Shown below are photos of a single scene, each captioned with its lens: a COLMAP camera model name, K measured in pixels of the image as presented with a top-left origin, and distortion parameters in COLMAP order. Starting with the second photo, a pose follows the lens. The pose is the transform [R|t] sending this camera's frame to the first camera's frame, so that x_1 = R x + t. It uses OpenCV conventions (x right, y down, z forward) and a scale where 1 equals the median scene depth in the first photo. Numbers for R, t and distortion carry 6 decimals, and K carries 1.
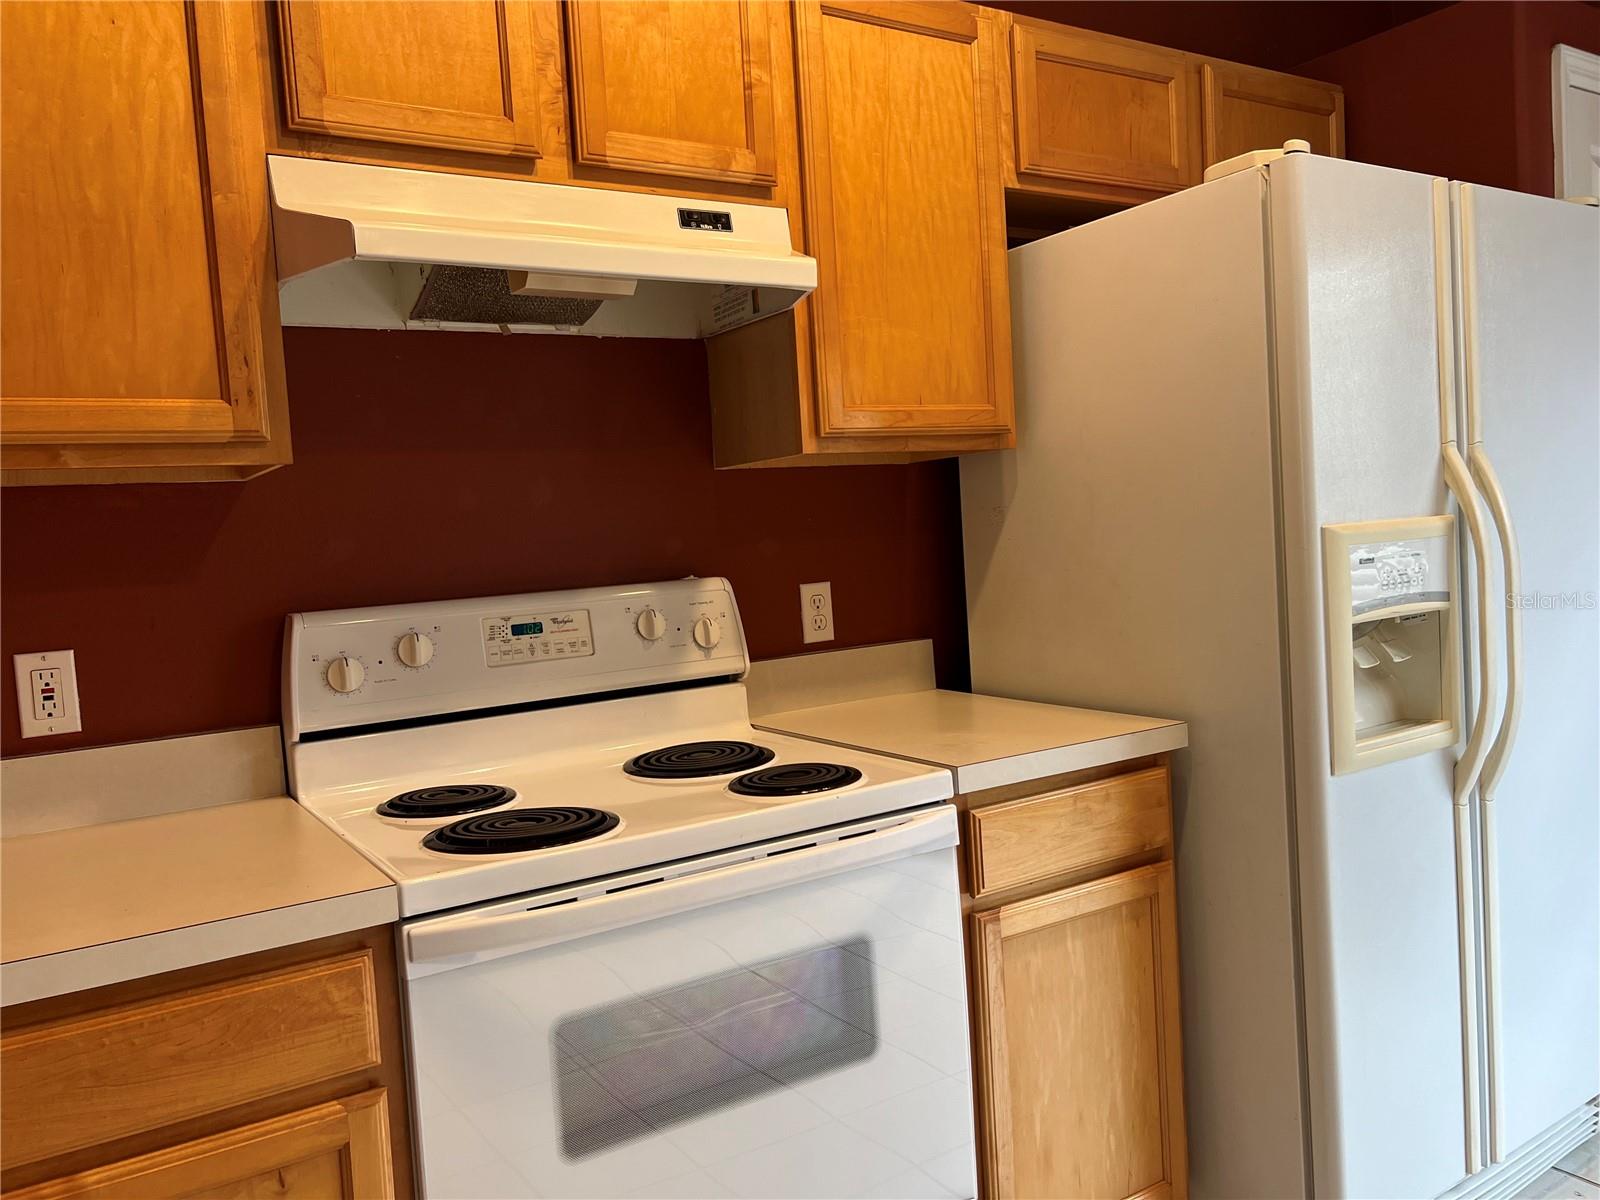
lens RADIAL K [[1218.1, 0, 799.4], [0, 1218.1, 601.7], [0, 0, 1]] dist [0.034340, -0.022806]
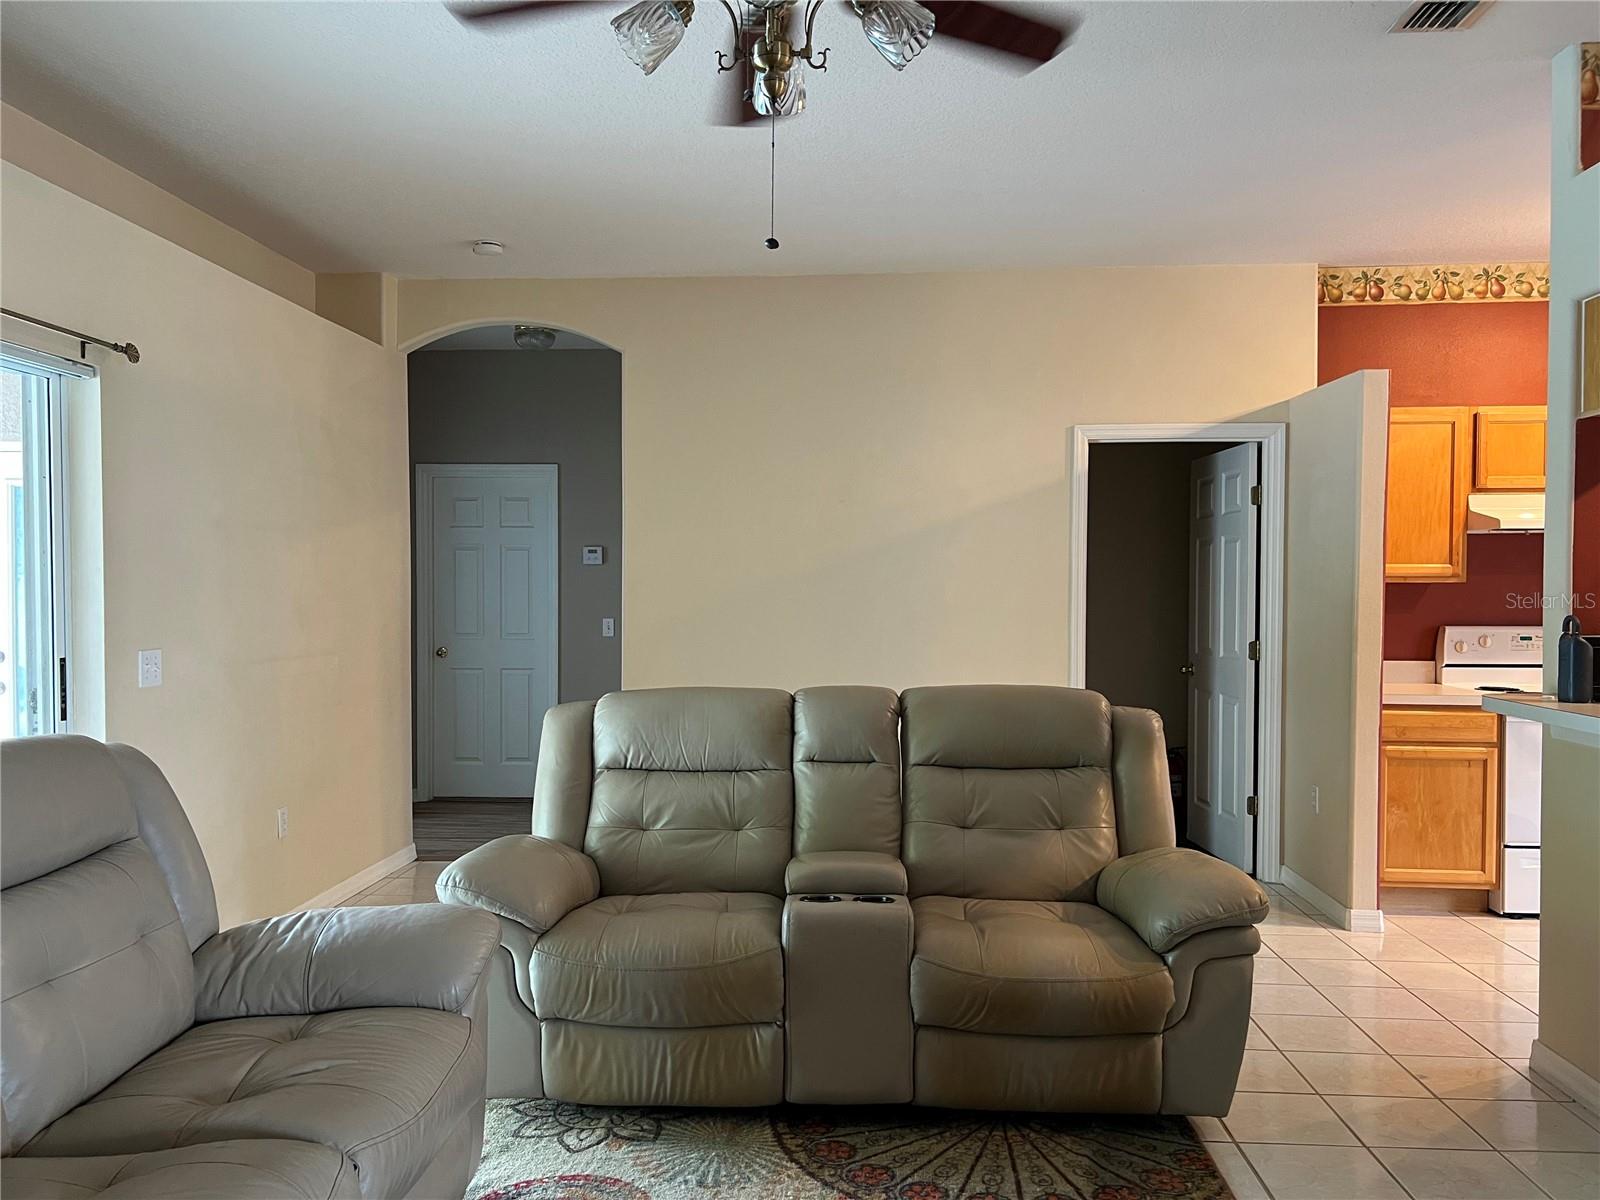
lens RADIAL K [[1218.1, 0, 806.2], [0, 1218.1, 597.5], [0, 0, 1]] dist [0.034340, -0.022806]
pose [[0.805217, 0.066809, -0.589205, 0.113671], [-0.086536, 0.996235, -0.005301, 0.093175], [0.586632, 0.055256, 0.807966, -2.443137]]
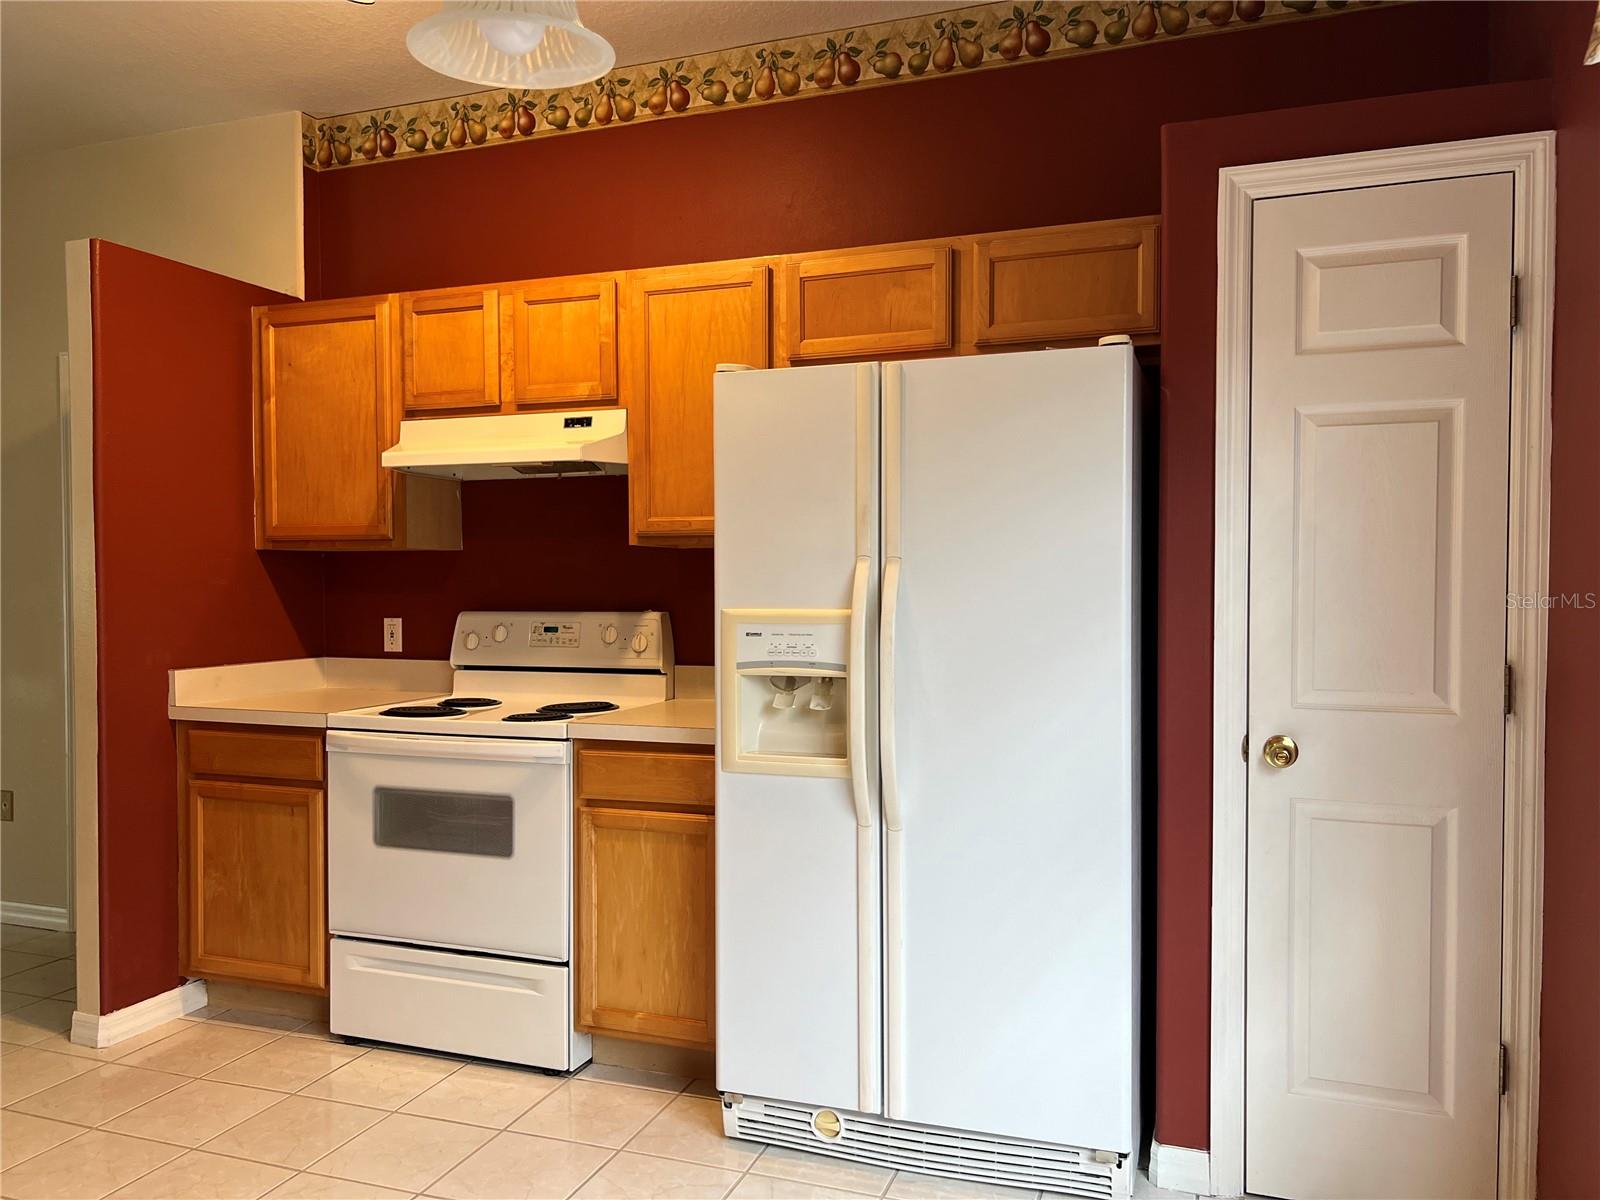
lens RADIAL K [[1218.1, 0, 802.6], [0, 1218.1, 601.7], [0, 0, 1]] dist [0.034340, -0.022806]
pose [[0.604507, 0.074647, -0.793095, 1.661268], [-0.081935, 0.996146, 0.031307, -0.123464], [0.792375, 0.046057, 0.608293, 0.139366]]
